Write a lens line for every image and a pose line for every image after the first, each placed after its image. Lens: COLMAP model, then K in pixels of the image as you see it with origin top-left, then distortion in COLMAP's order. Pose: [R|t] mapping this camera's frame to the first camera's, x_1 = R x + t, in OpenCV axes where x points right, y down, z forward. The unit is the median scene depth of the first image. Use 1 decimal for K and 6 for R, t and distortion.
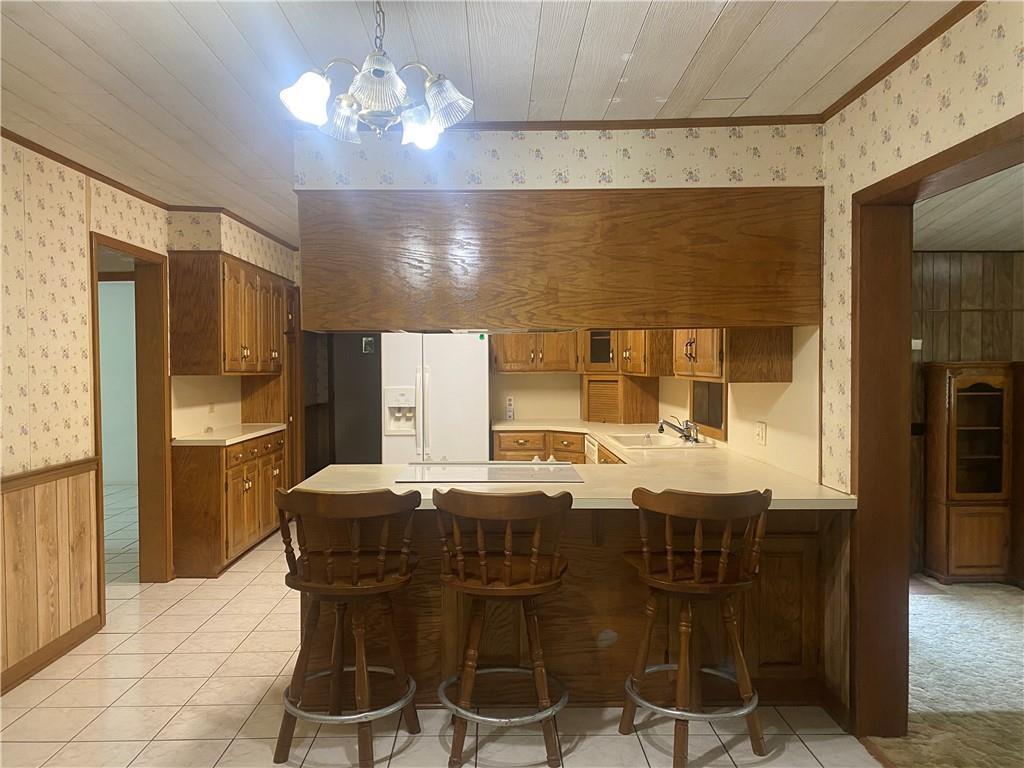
lens RADIAL K [[784.8, 0, 512.0], [0, 784.8, 384.0], [0, 0, 1]] dist [-0.001180, -0.002439]
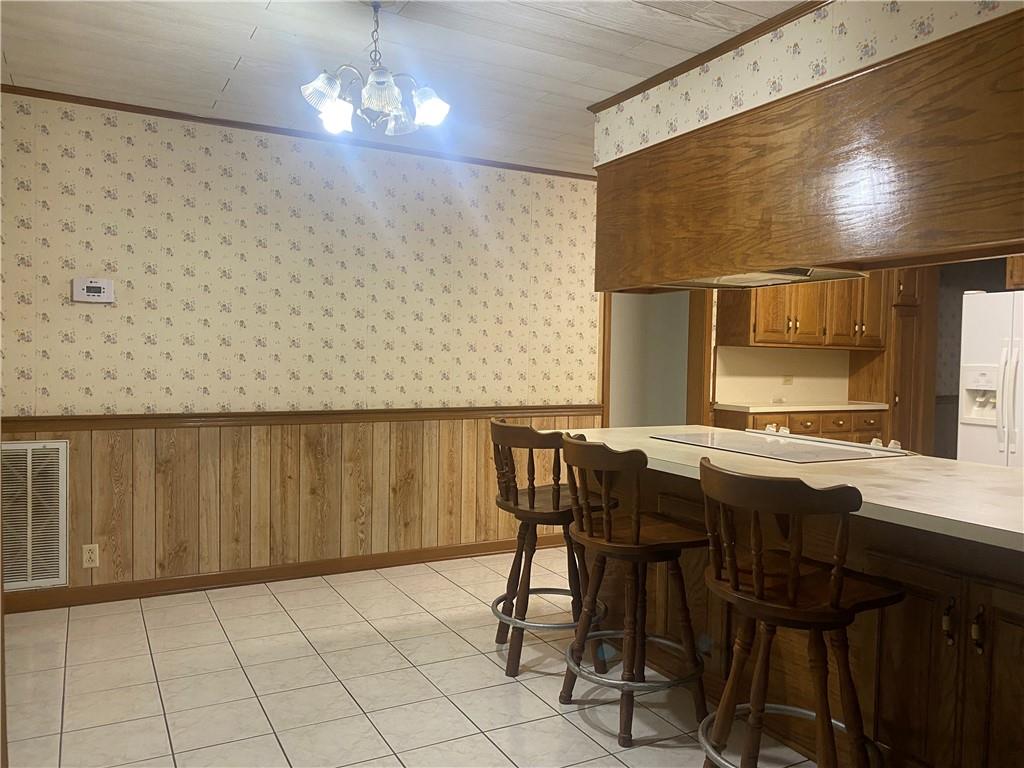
lens RADIAL K [[777.9, 0, 512.0], [0, 777.9, 384.0], [0, 0, 1]] dist [0.052334, -0.141611]
pose [[0.462737, 0.045330, -0.885336, 0.408173], [-0.040079, 0.998740, 0.030188, 0.021753], [0.885589, 0.021514, 0.463971, 0.232561]]
